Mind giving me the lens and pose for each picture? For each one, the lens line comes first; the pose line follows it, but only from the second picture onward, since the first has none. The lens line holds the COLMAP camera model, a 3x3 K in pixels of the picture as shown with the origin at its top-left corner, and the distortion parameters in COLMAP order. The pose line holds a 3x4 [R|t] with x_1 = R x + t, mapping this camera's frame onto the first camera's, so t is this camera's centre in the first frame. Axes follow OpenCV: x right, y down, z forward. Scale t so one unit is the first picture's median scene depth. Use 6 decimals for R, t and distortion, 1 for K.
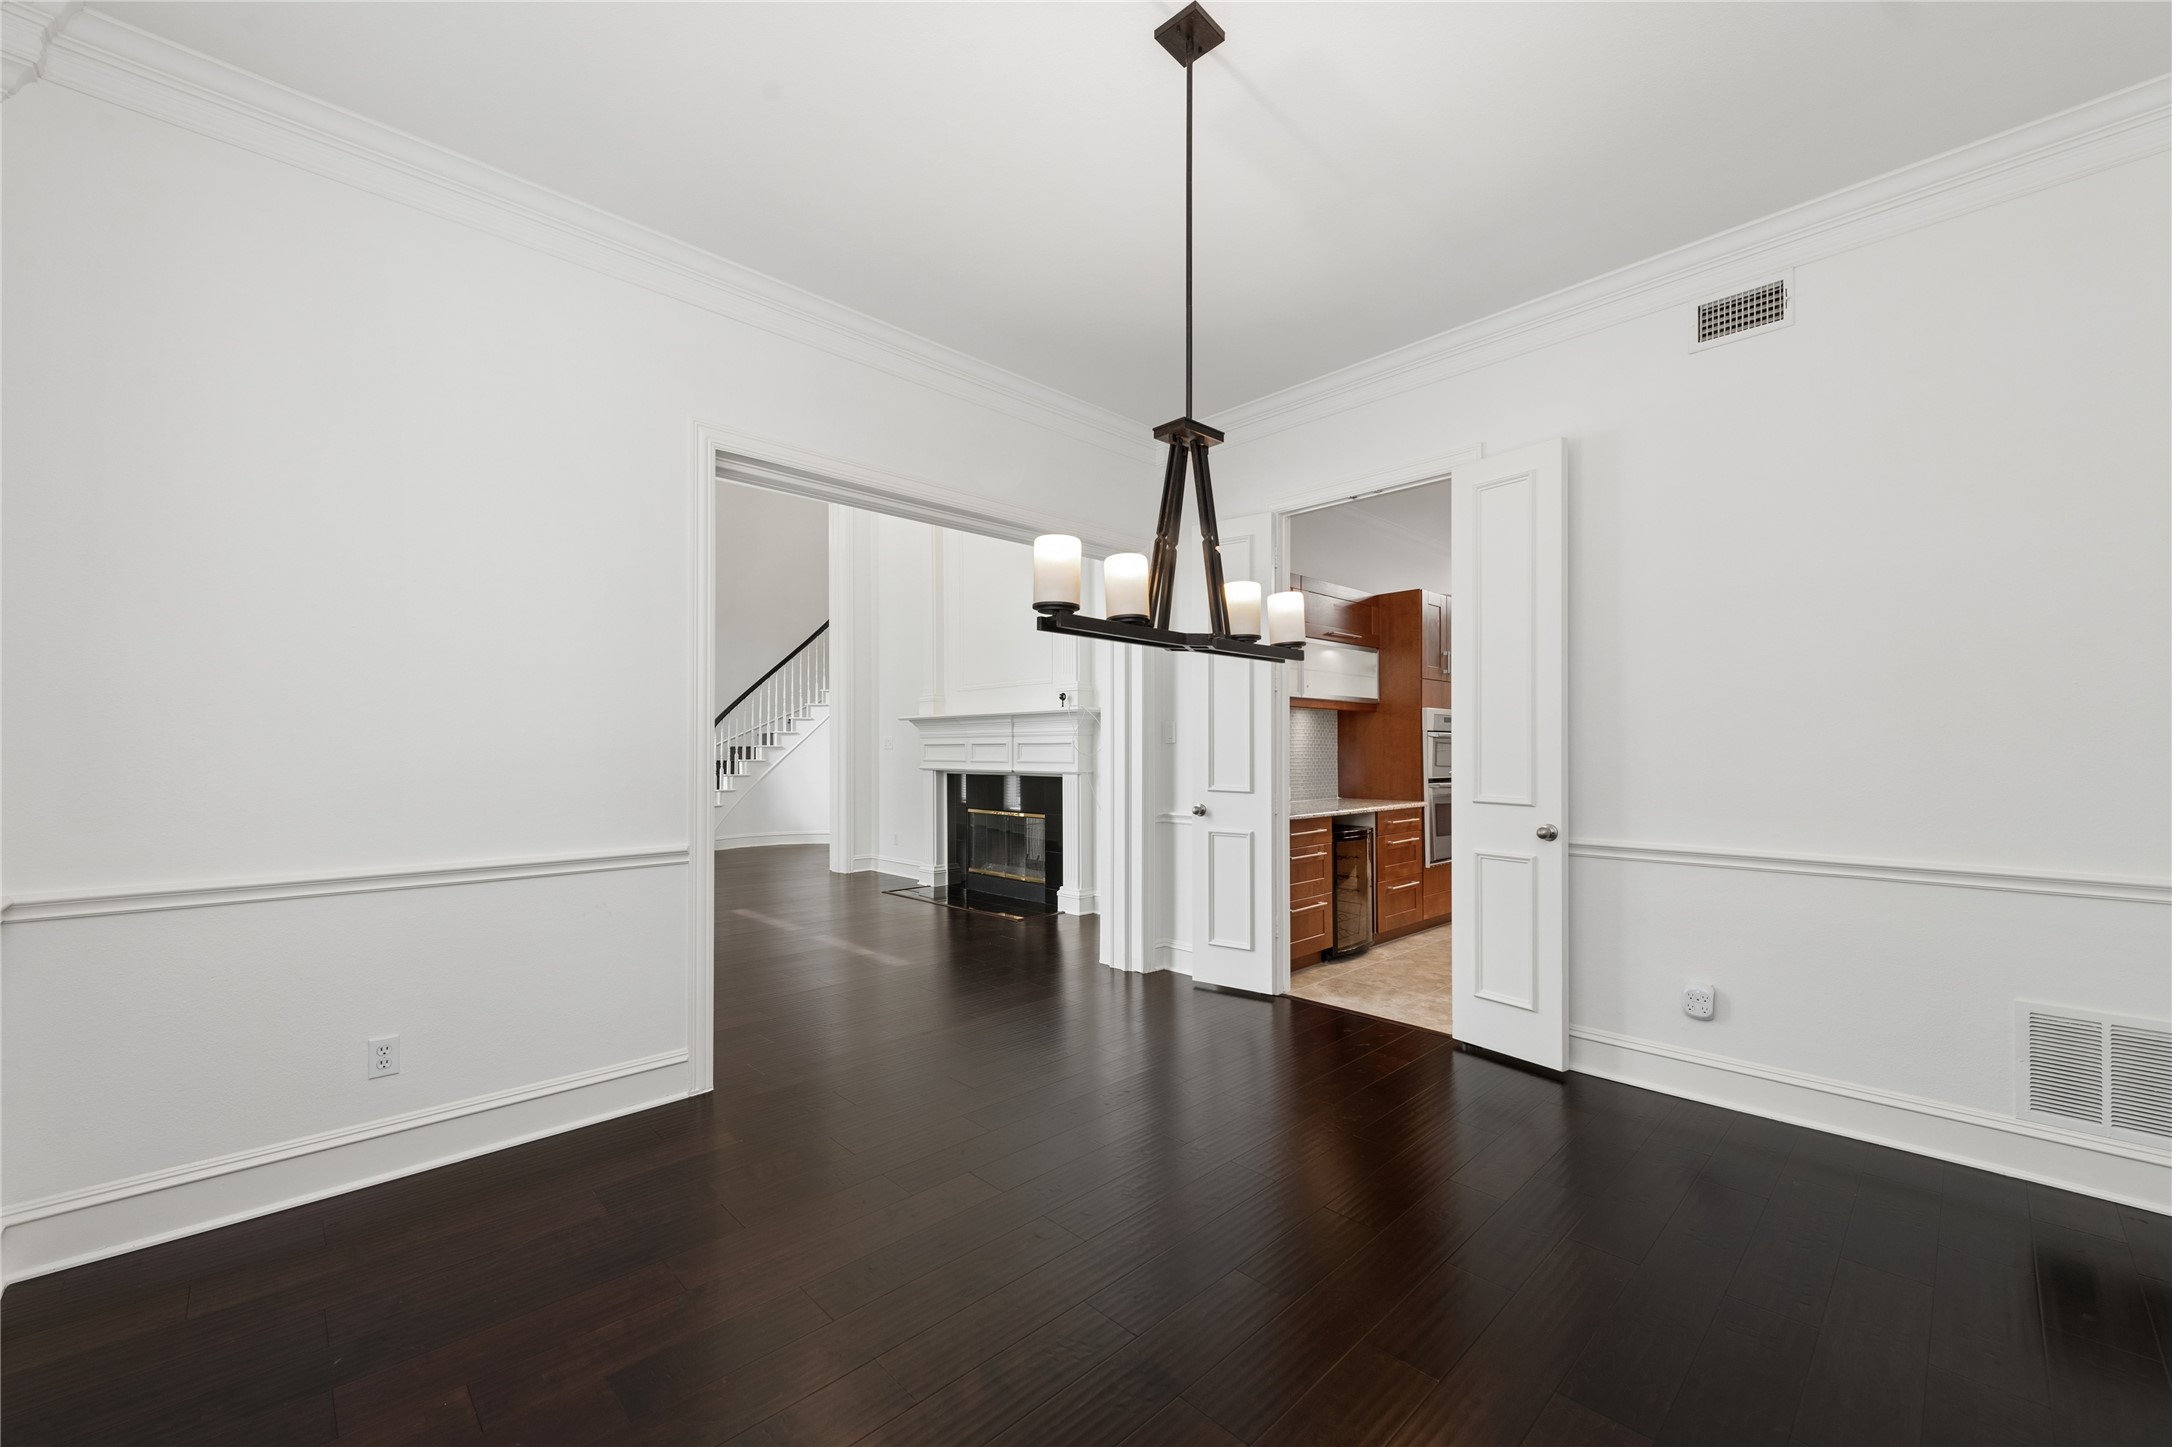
lens RADIAL K [[873.8, 0, 1068.0], [0, 873.8, 735.3], [0, 0, 1]] dist [0.000468, 0.000001]
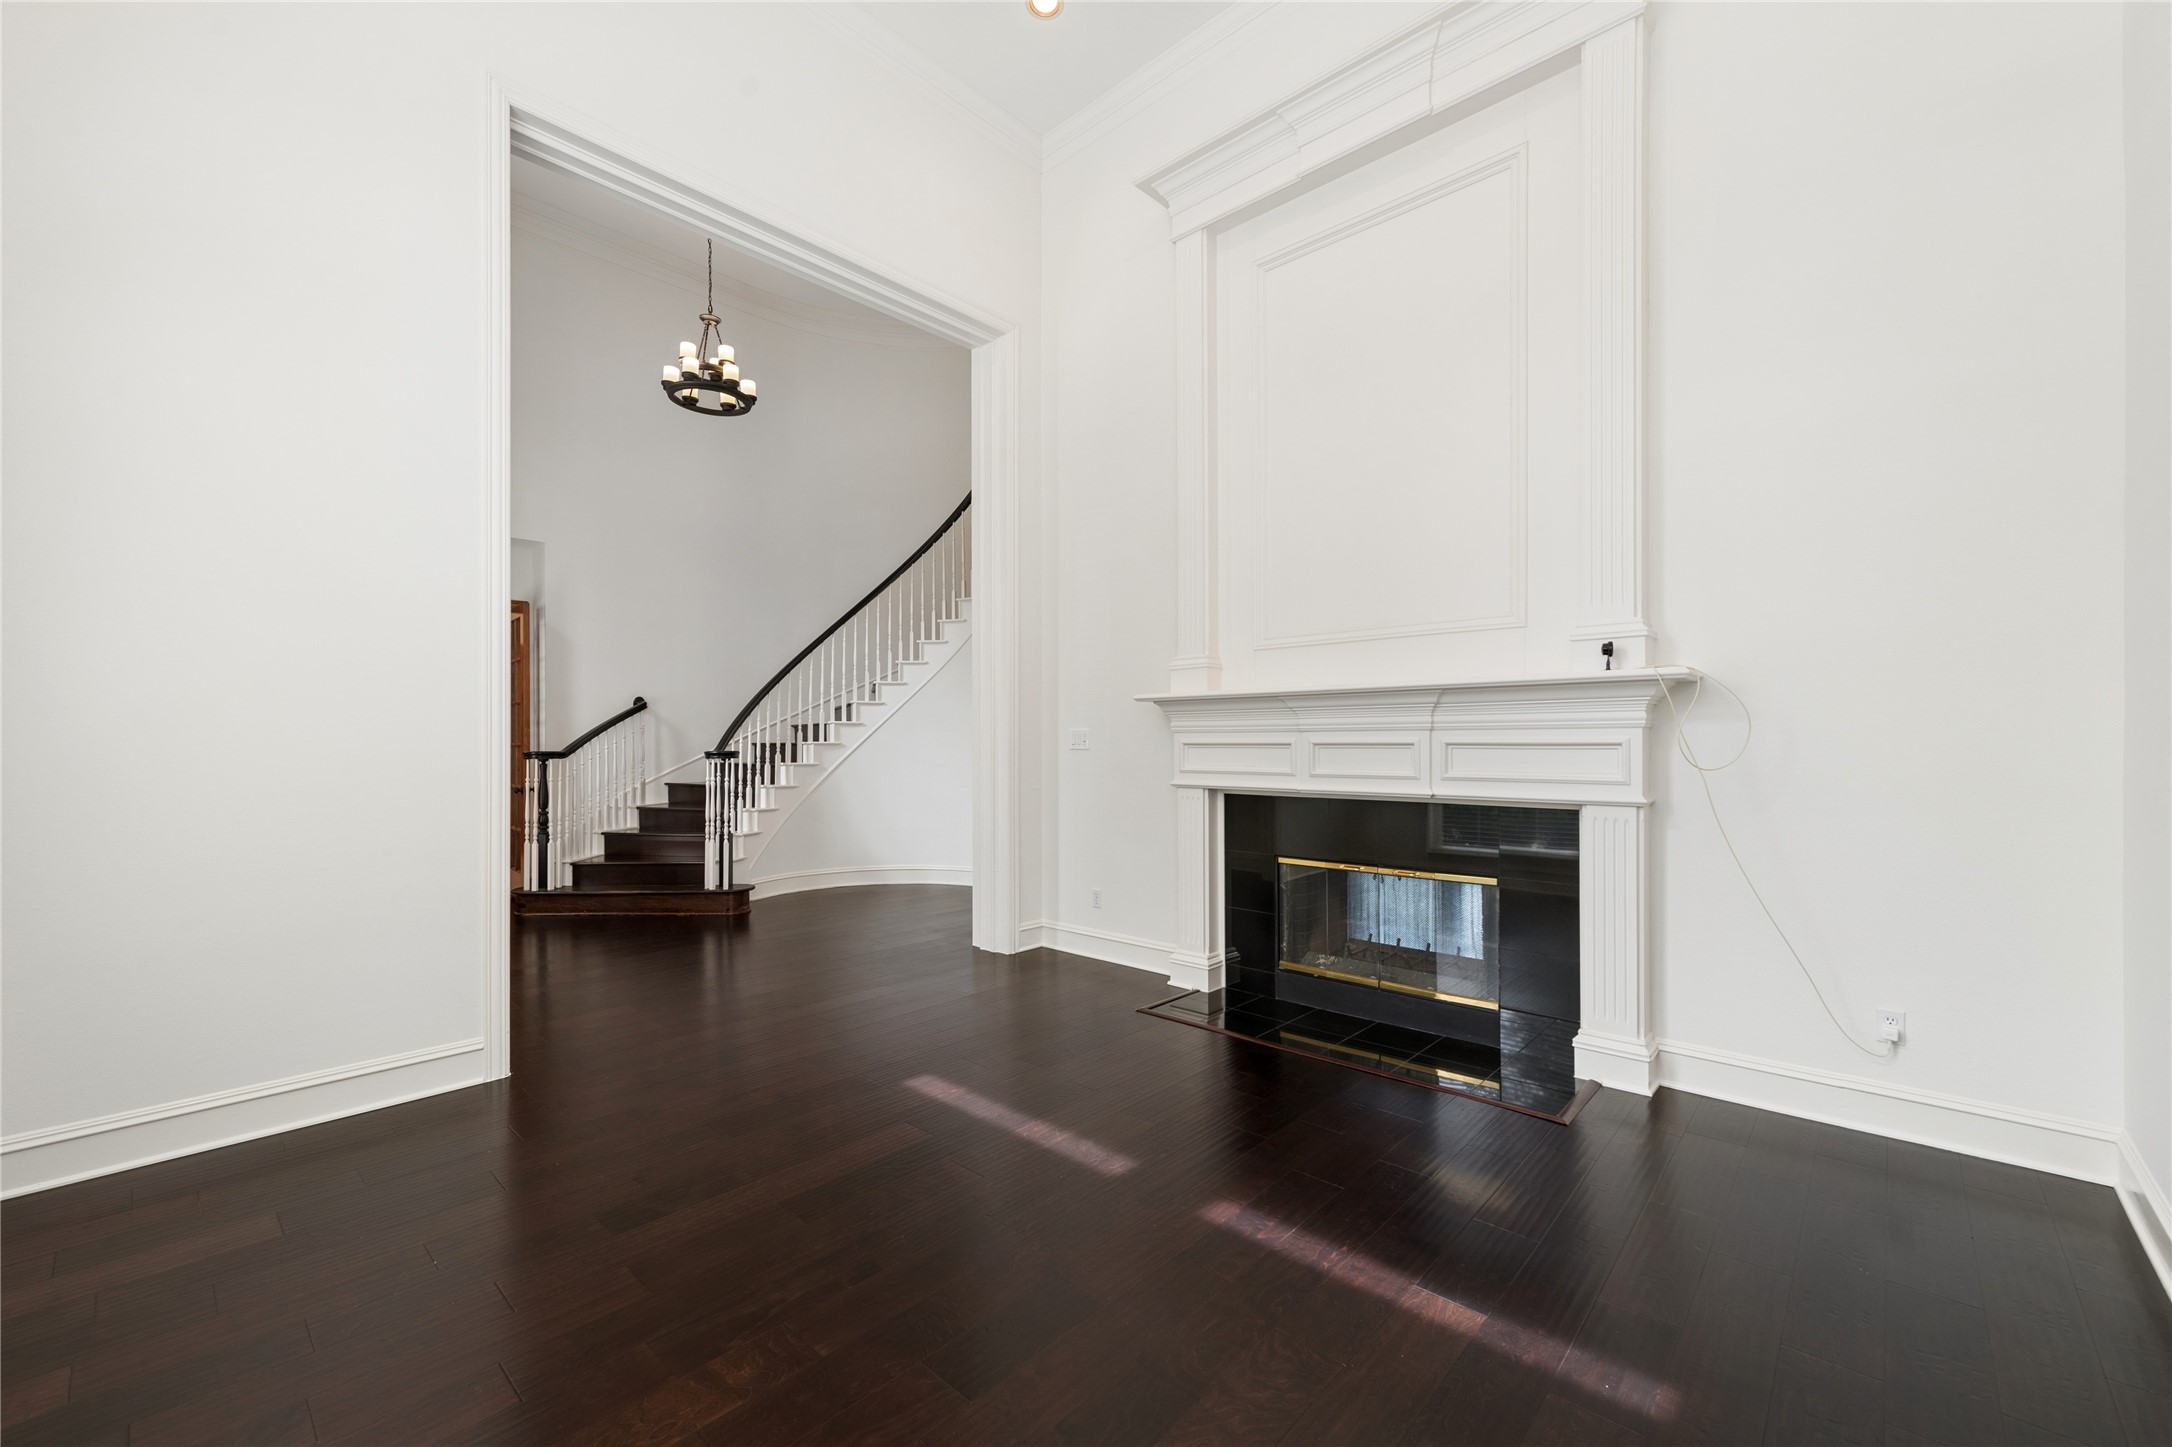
lens RADIAL K [[873.8, 0, 1105.8], [0, 873.8, 728.5], [0, 0, 1]] dist [0.000468, 0.000001]
pose [[0.995756, -0.001456, 0.092022, -0.269808], [0.001102, 0.999992, 0.003895, -0.001536], [-0.092027, -0.003777, 0.995749, 0.435305]]
